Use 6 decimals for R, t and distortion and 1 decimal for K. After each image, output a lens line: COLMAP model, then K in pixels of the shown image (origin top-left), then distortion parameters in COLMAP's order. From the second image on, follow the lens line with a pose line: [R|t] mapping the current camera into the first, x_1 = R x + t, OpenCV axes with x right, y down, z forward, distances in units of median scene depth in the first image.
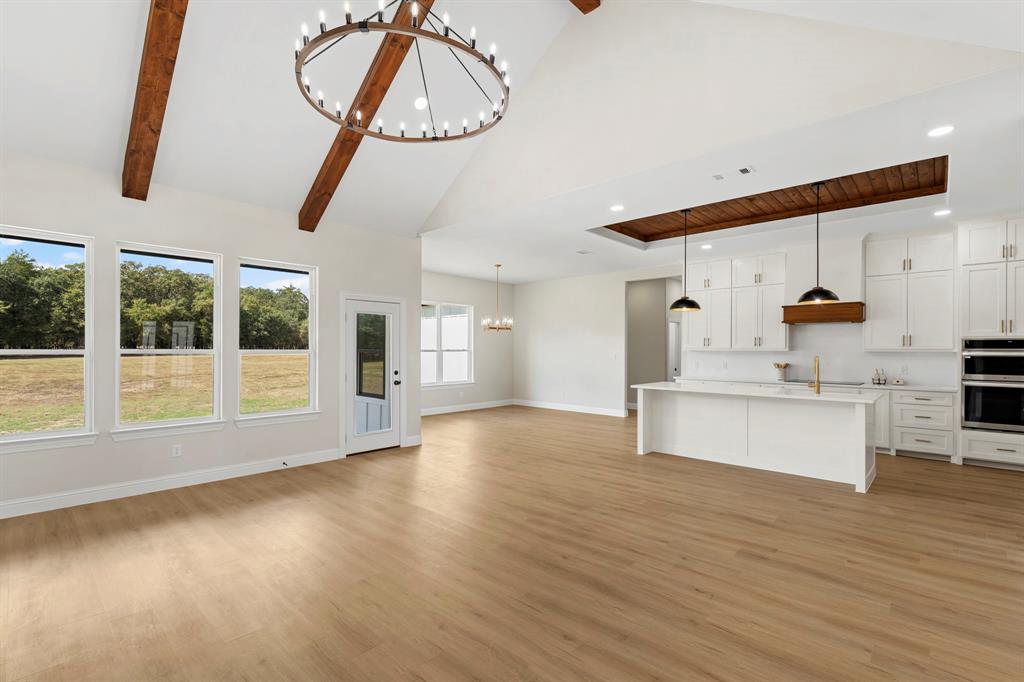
lens RADIAL K [[464.9, 0, 513.7], [0, 464.9, 349.1], [0, 0, 1]] dist [-0.019659, -0.000470]
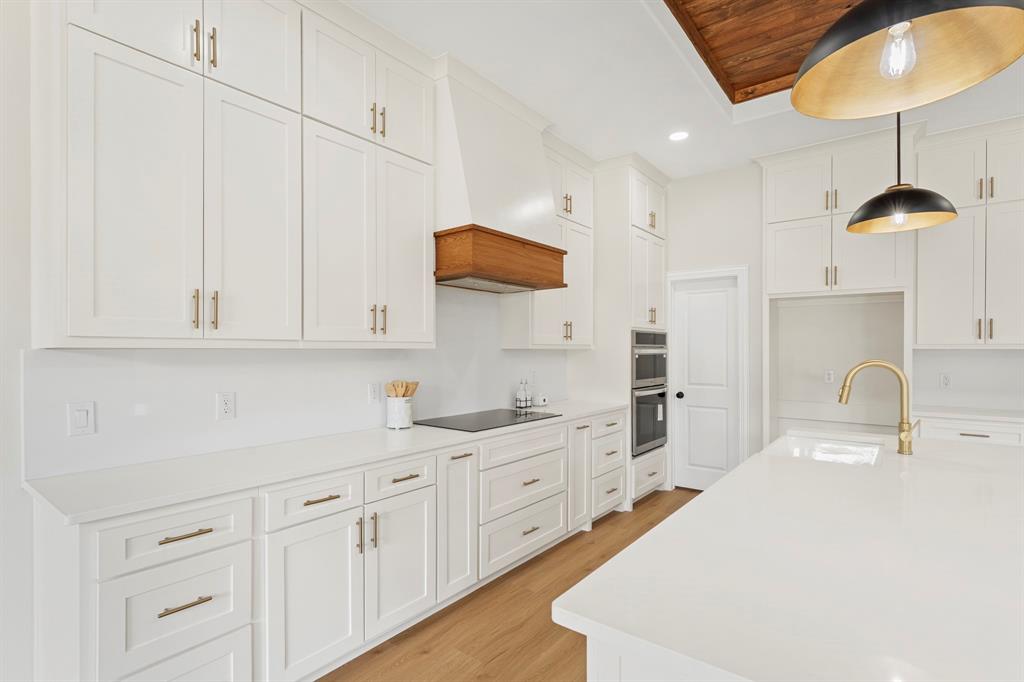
lens RADIAL K [[494.3, 0, 512.9], [0, 494.3, 349.6], [0, 0, 1]] dist [-0.000814, -0.000008]
pose [[-0.075907, -0.005833, 0.997098, 0.225406], [-0.003288, 0.999979, 0.005599, 0.002934], [-0.997109, -0.002853, -0.075924, 1.158173]]
